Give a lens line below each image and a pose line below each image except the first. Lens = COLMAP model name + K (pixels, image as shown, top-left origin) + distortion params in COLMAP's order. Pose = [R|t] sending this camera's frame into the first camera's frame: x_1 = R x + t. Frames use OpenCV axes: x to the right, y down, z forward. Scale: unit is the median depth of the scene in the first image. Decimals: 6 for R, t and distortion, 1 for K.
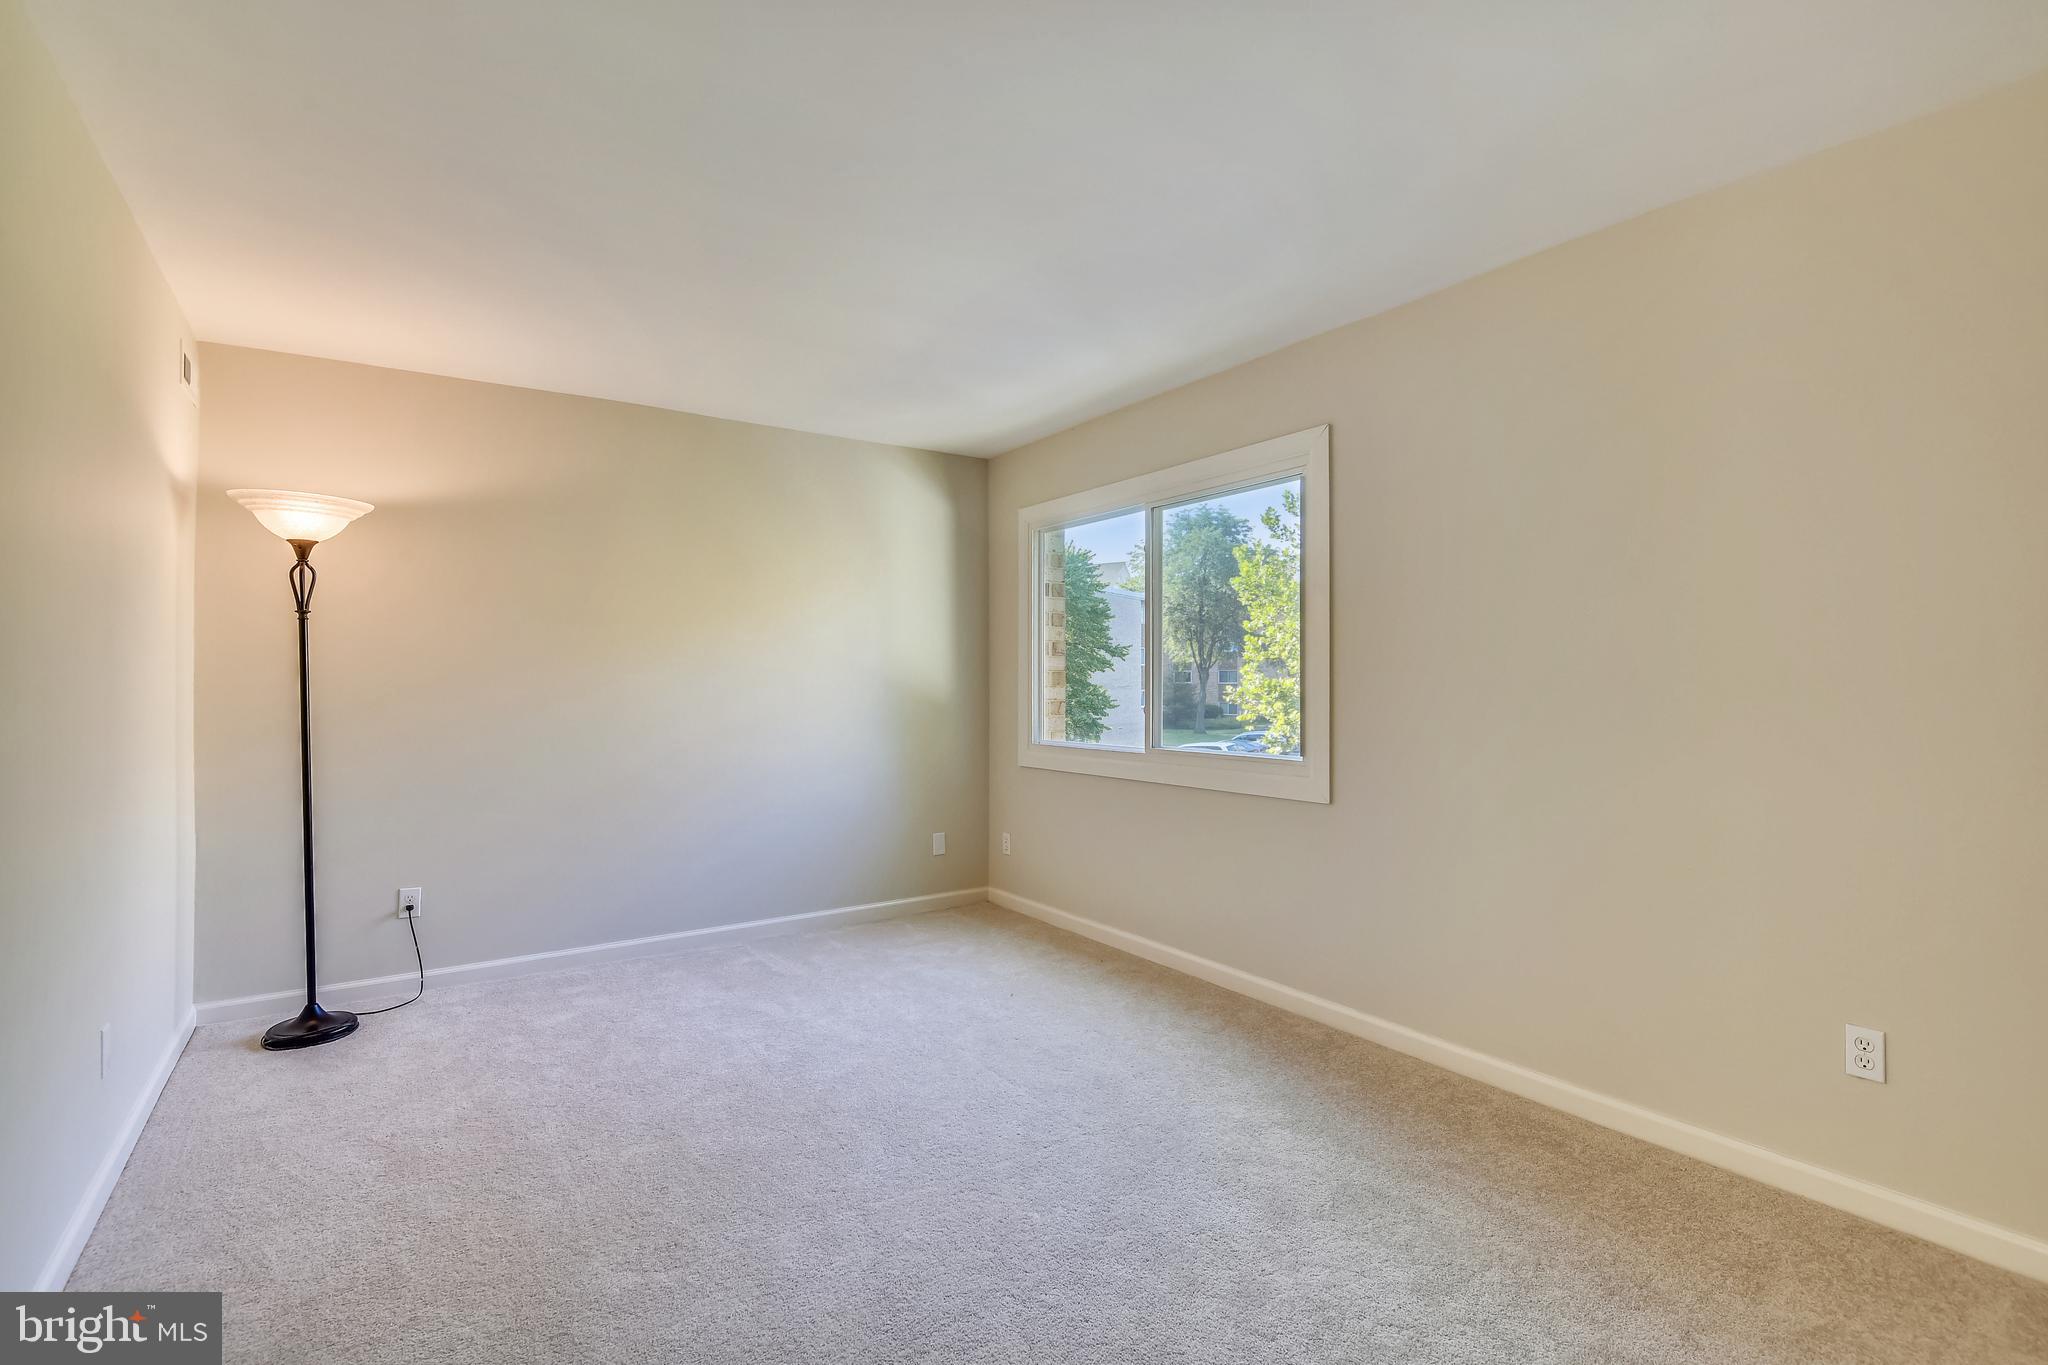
lens RADIAL K [[945.1, 0, 1028.5], [0, 945.1, 679.2], [0, 0, 1]] dist [0.006066, -0.000778]
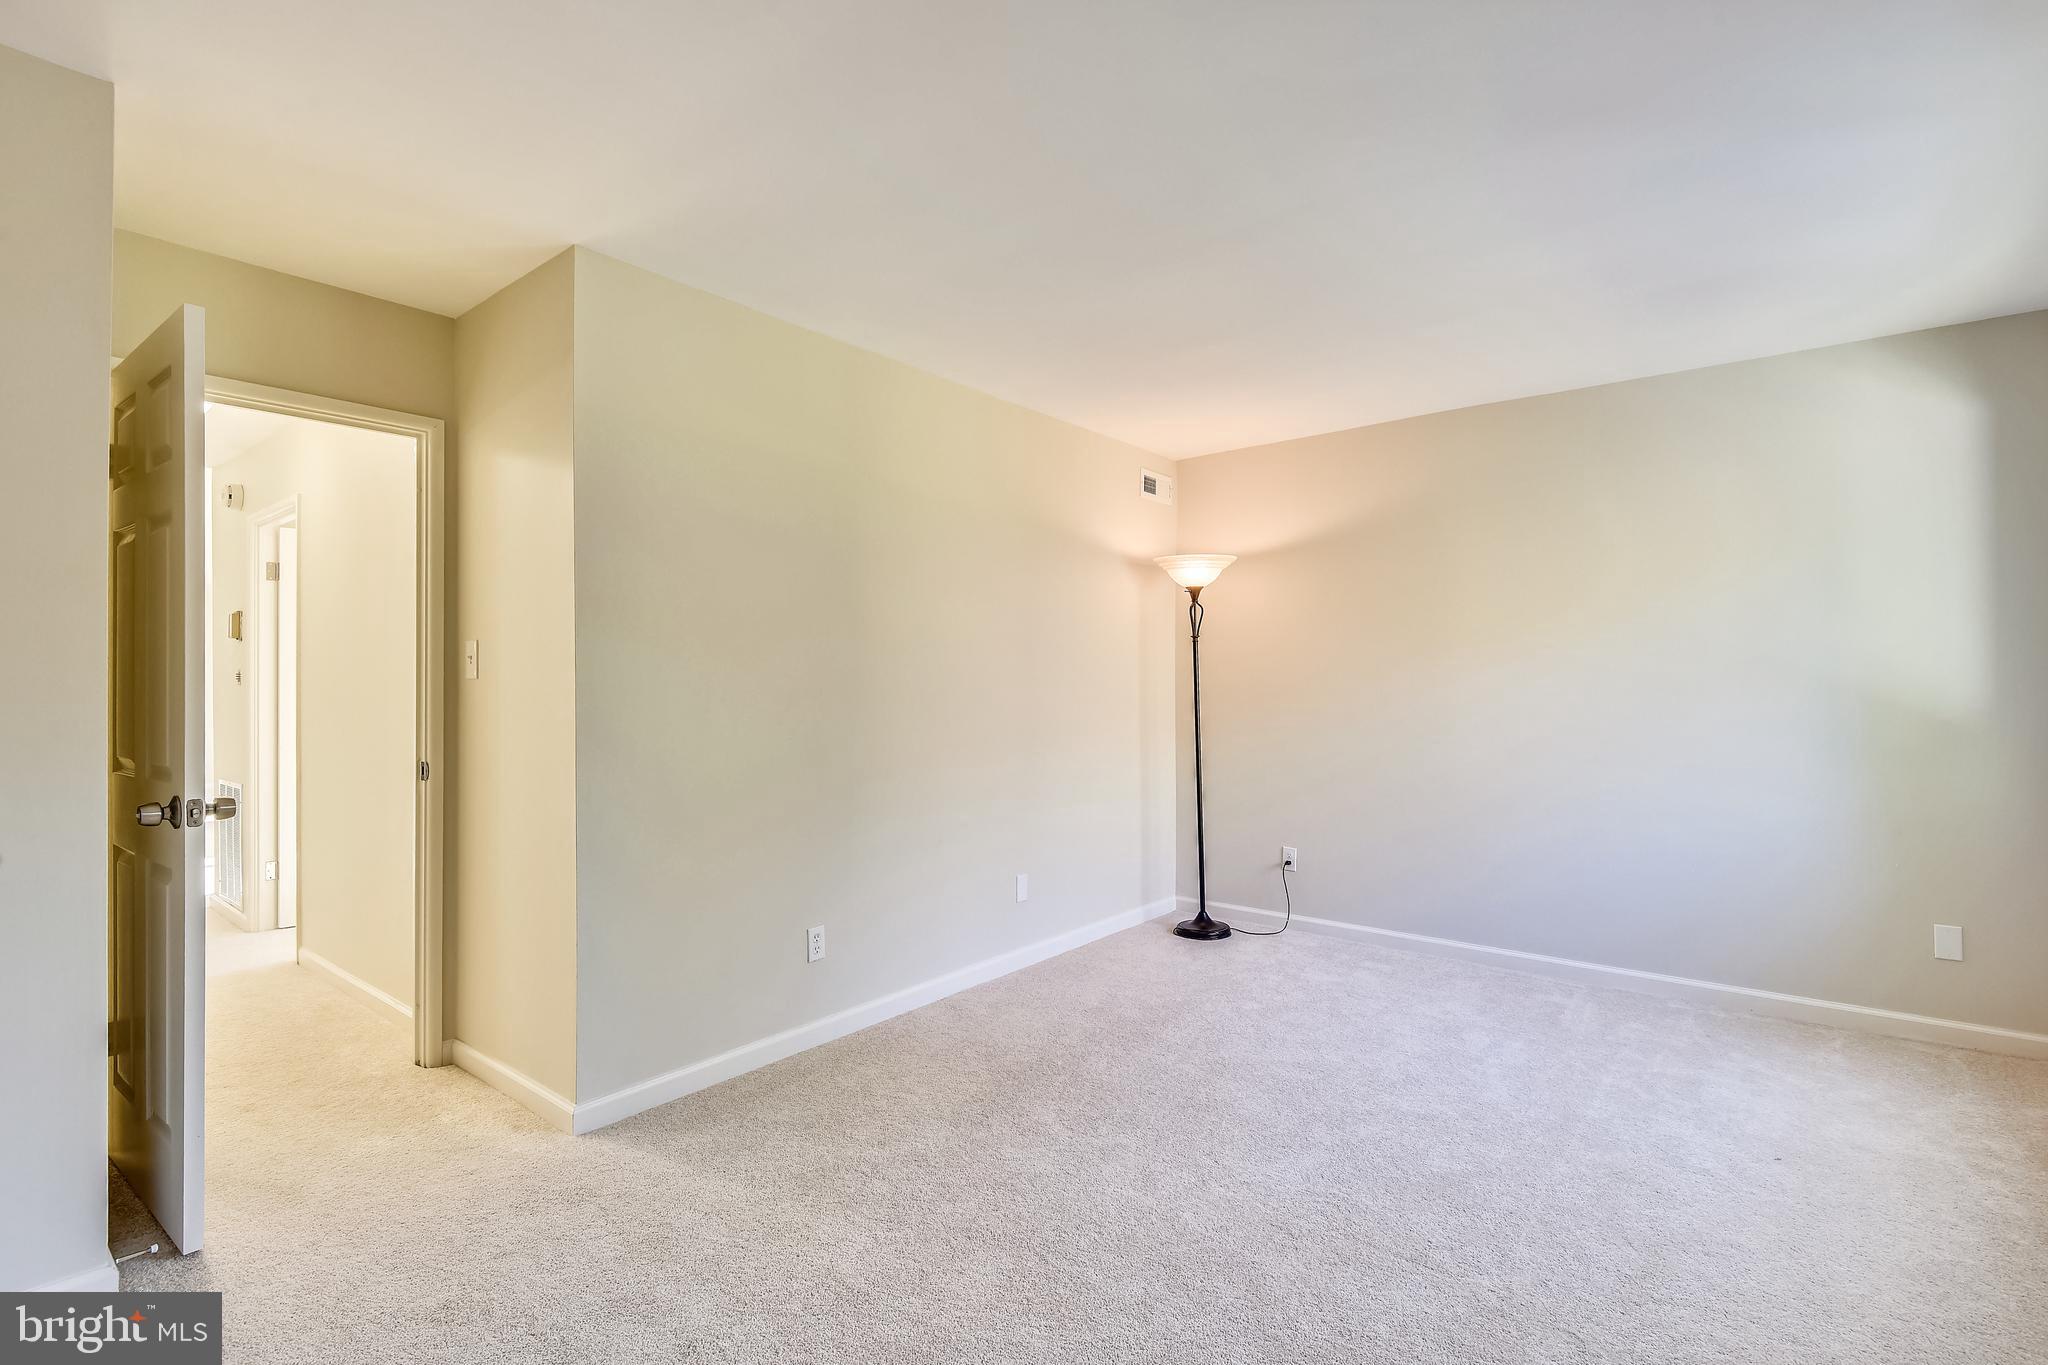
lens RADIAL K [[945.1, 0, 1028.8], [0, 945.1, 686.0], [0, 0, 1]] dist [0.006066, -0.000778]
pose [[0.277607, -0.000647, -0.960694, 0.477415], [-0.000055, 1.000000, -0.000689, 0.004068], [0.960695, 0.000244, 0.277607, 0.316591]]
